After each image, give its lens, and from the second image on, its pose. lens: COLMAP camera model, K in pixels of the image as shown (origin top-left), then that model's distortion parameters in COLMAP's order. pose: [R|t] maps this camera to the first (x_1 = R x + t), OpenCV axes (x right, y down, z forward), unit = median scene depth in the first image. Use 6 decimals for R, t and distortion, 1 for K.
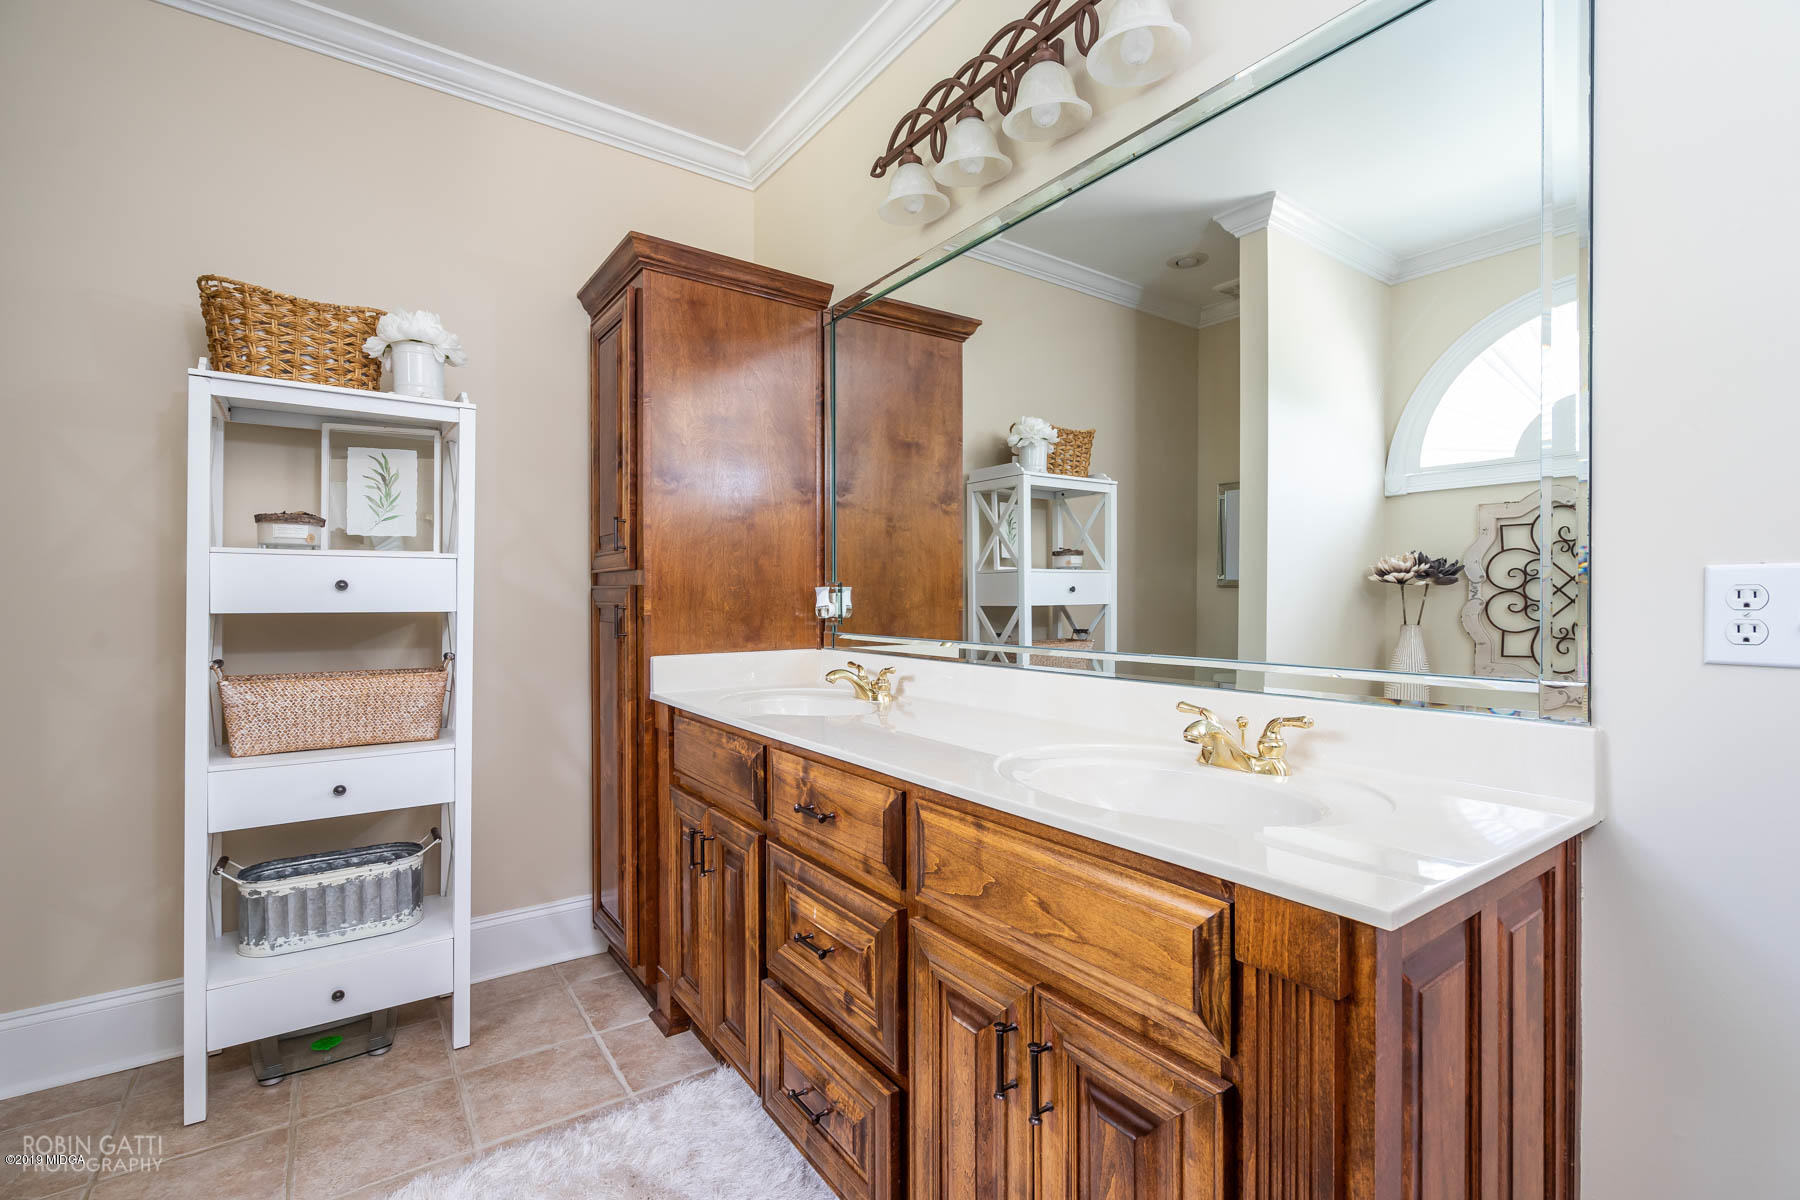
lens RADIAL K [[805.9, 0, 896.5], [0, 805.9, 603.6], [0, 0, 1]] dist [-0.008845, 0.004330]
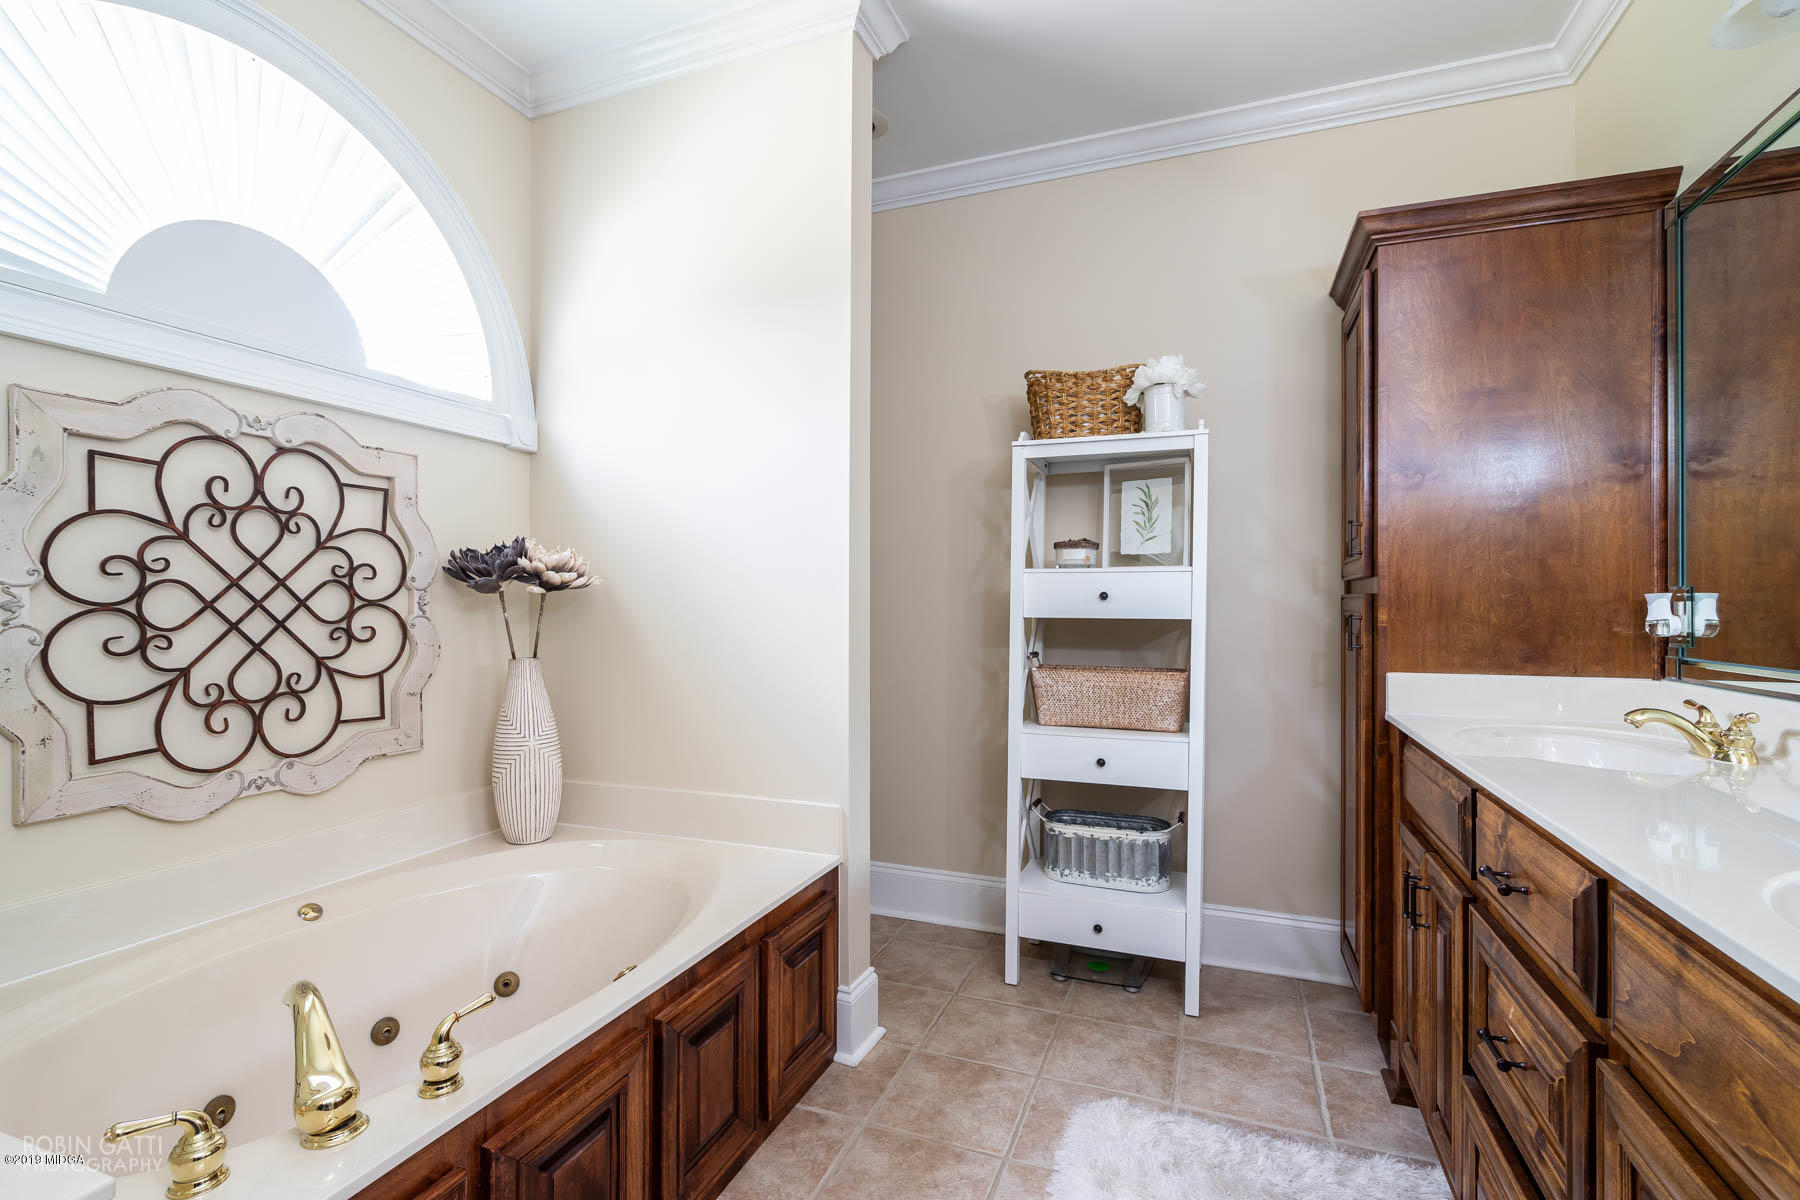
lens RADIAL K [[805.9, 0, 896.5], [0, 805.9, 603.6], [0, 0, 1]] dist [-0.008845, 0.004330]
pose [[0.552432, -0.000236, -0.833558, 0.152146], [-0.009798, 0.999929, -0.006777, 0.000105], [0.833500, 0.011911, 0.552391, 0.049151]]
